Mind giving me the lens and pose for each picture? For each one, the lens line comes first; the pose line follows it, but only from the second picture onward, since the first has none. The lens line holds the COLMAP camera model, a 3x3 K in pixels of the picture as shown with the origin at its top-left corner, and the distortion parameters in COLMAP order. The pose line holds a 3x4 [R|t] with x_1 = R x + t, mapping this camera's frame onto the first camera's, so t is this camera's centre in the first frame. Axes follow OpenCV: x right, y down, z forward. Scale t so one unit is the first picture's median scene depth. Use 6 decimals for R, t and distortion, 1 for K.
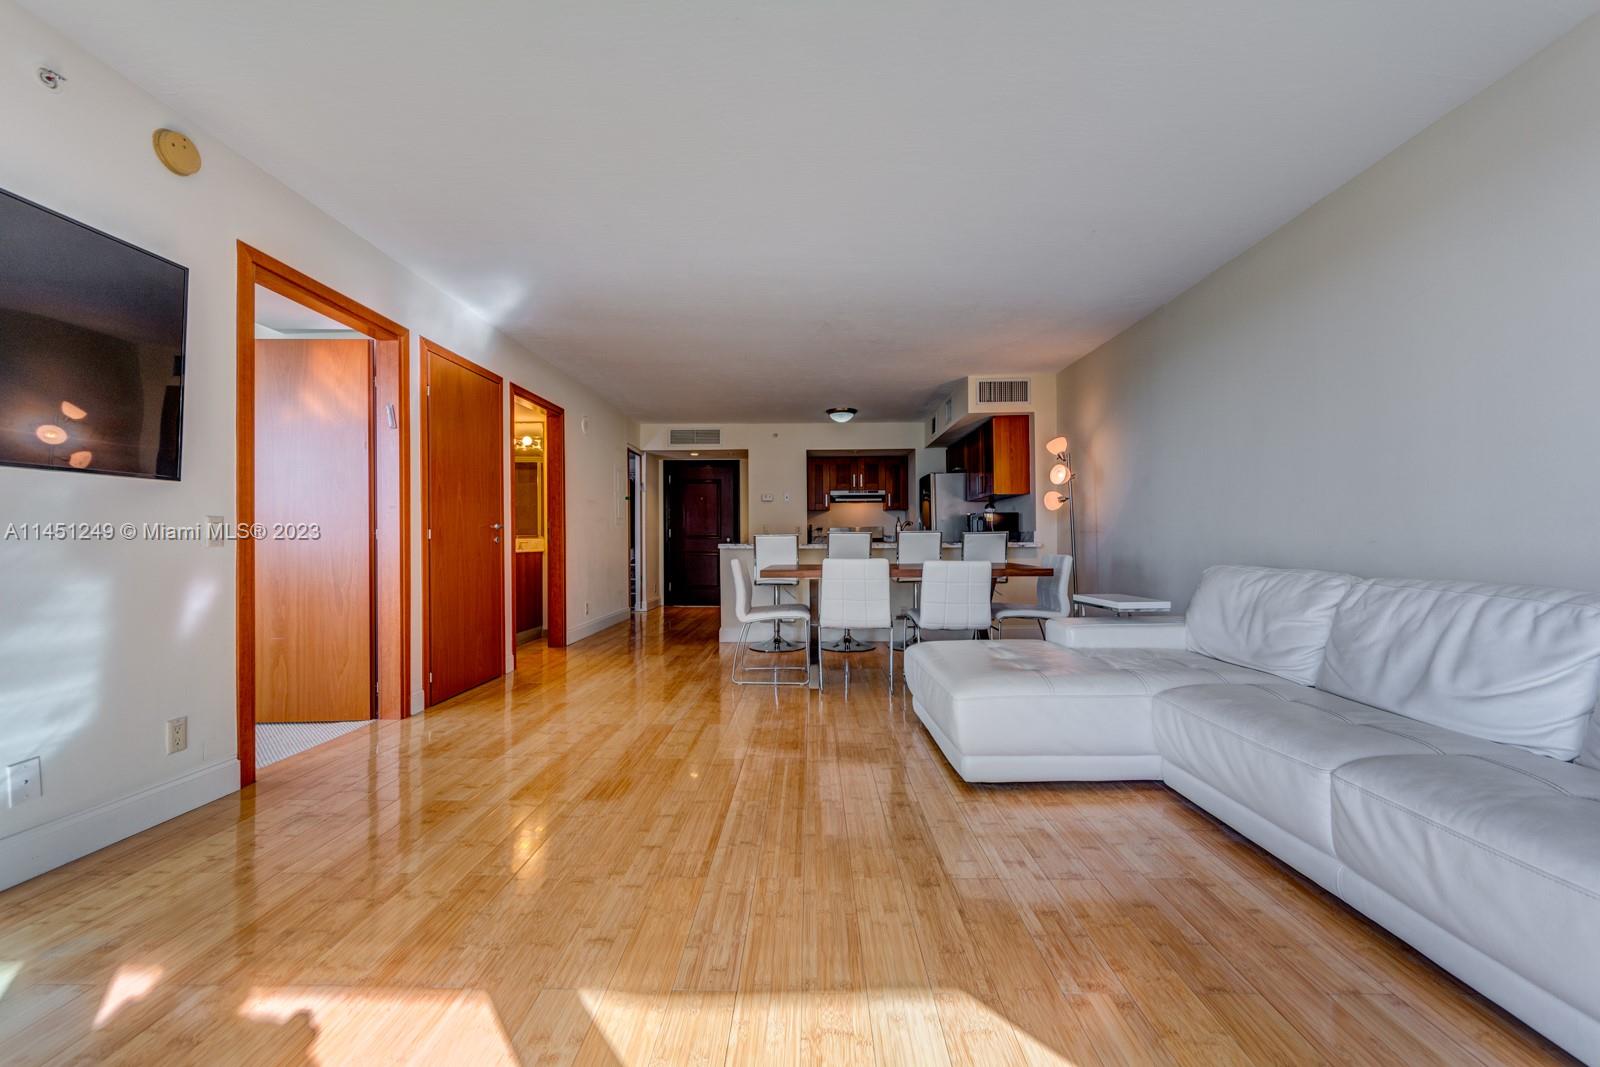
lens RADIAL K [[631.7, 0, 815.9], [0, 631.7, 537.9], [0, 0, 1]] dist [0.000689, -0.001757]
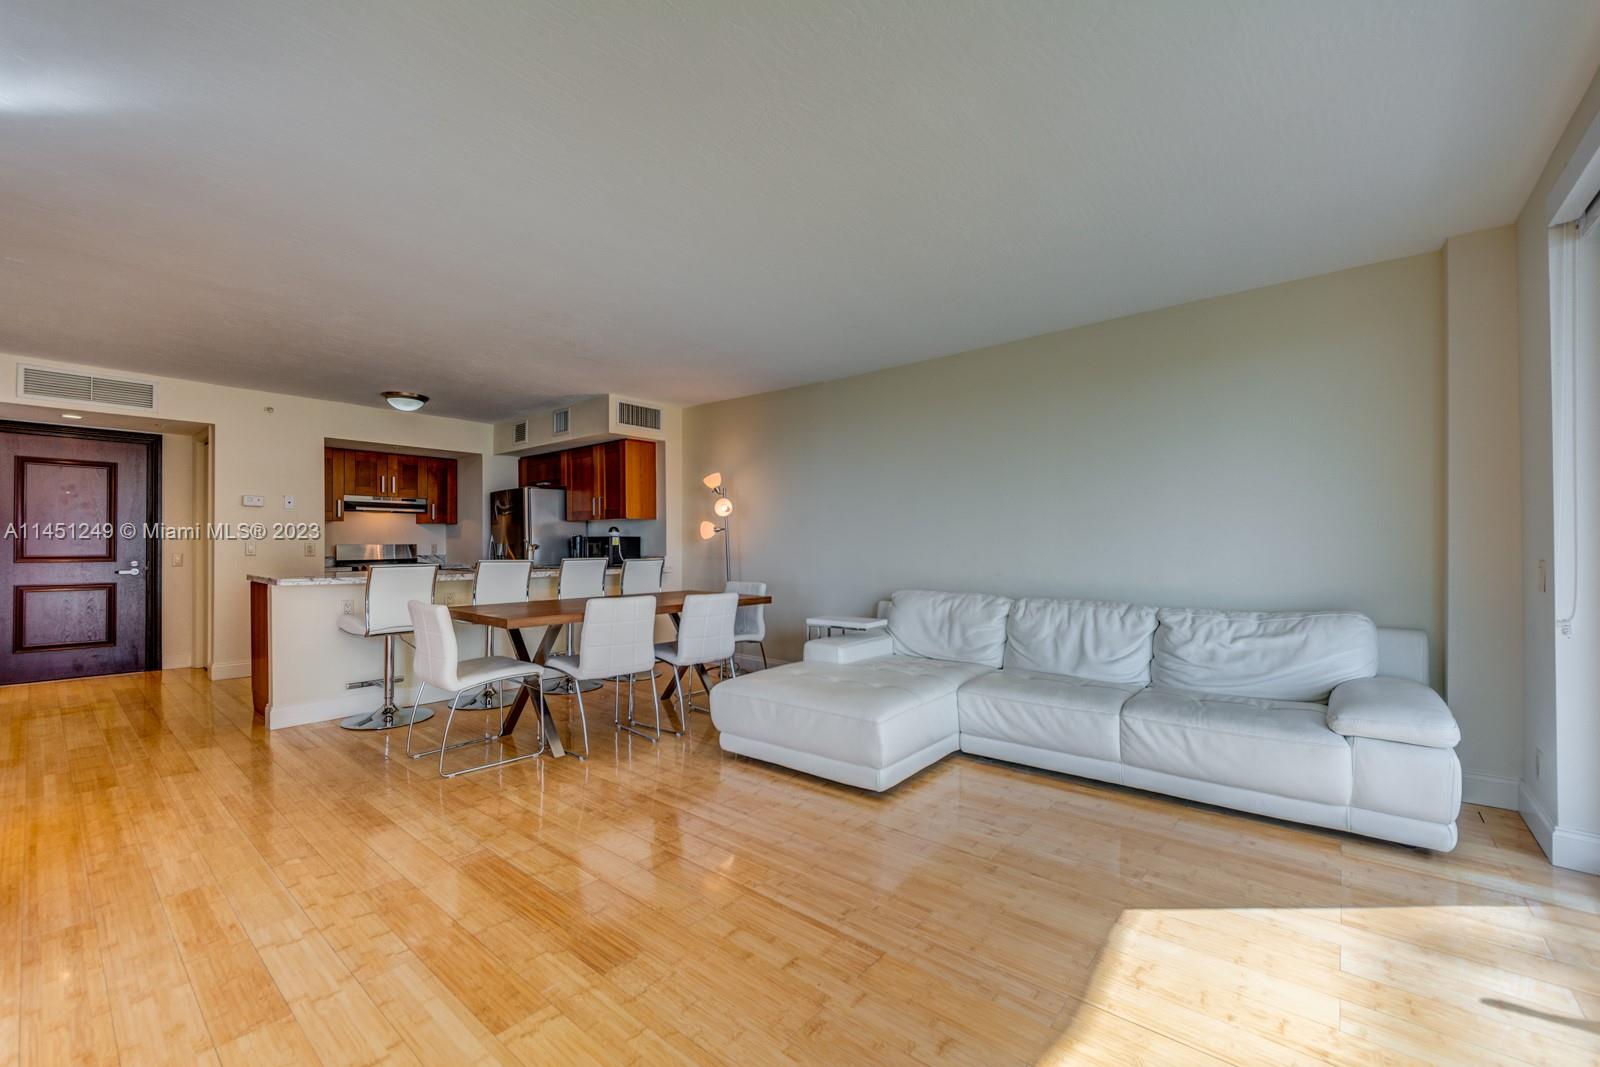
lens RADIAL K [[631.7, 0, 839.6], [0, 631.7, 546.9], [0, 0, 1]] dist [0.000689, -0.001757]
pose [[0.621183, 0.007960, 0.783625, -0.598977], [-0.008819, 0.999956, -0.003166, -0.051615], [-0.783616, -0.004944, 0.621226, 0.276426]]
